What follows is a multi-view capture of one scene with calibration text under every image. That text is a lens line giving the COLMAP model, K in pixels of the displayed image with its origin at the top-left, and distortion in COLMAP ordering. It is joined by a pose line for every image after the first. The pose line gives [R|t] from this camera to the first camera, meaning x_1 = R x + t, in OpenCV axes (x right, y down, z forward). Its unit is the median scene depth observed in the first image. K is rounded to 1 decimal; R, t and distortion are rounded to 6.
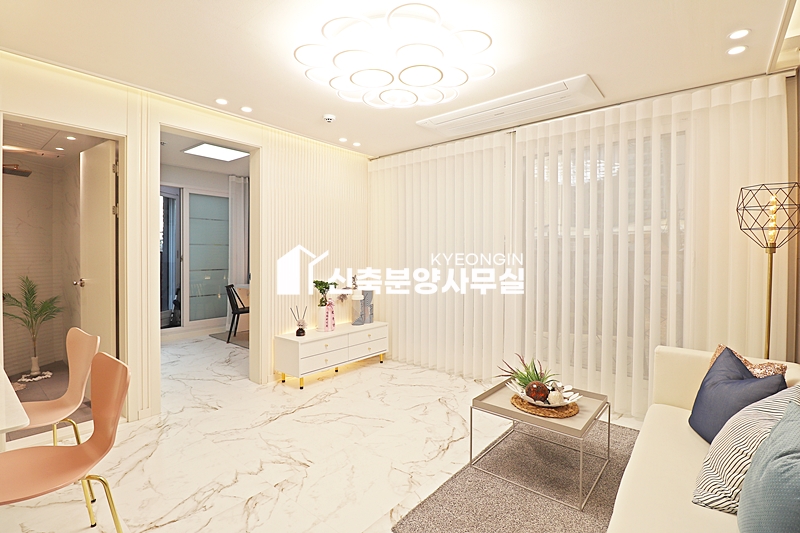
lens RADIAL K [[369.7, 0, 401.9], [0, 369.7, 258.4], [0, 0, 1]] dist [0.001791, -0.013977]
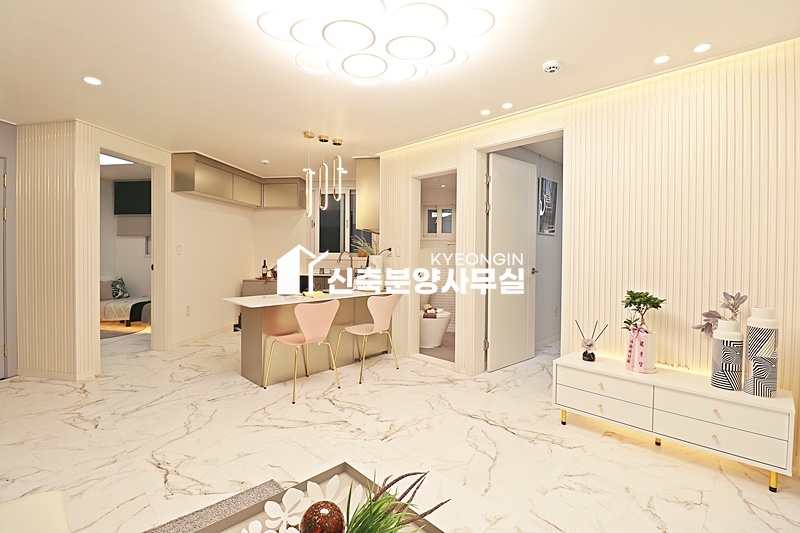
lens RADIAL K [[367.2, 0, 399.2], [0, 367.2, 258.0], [0, 0, 1]] dist [0.000318, -0.013455]
pose [[-0.101956, 0.007956, -0.994757, 0.578909], [-0.020454, 0.999740, 0.010092, 0.002698], [0.994579, 0.021375, -0.101767, 0.797809]]
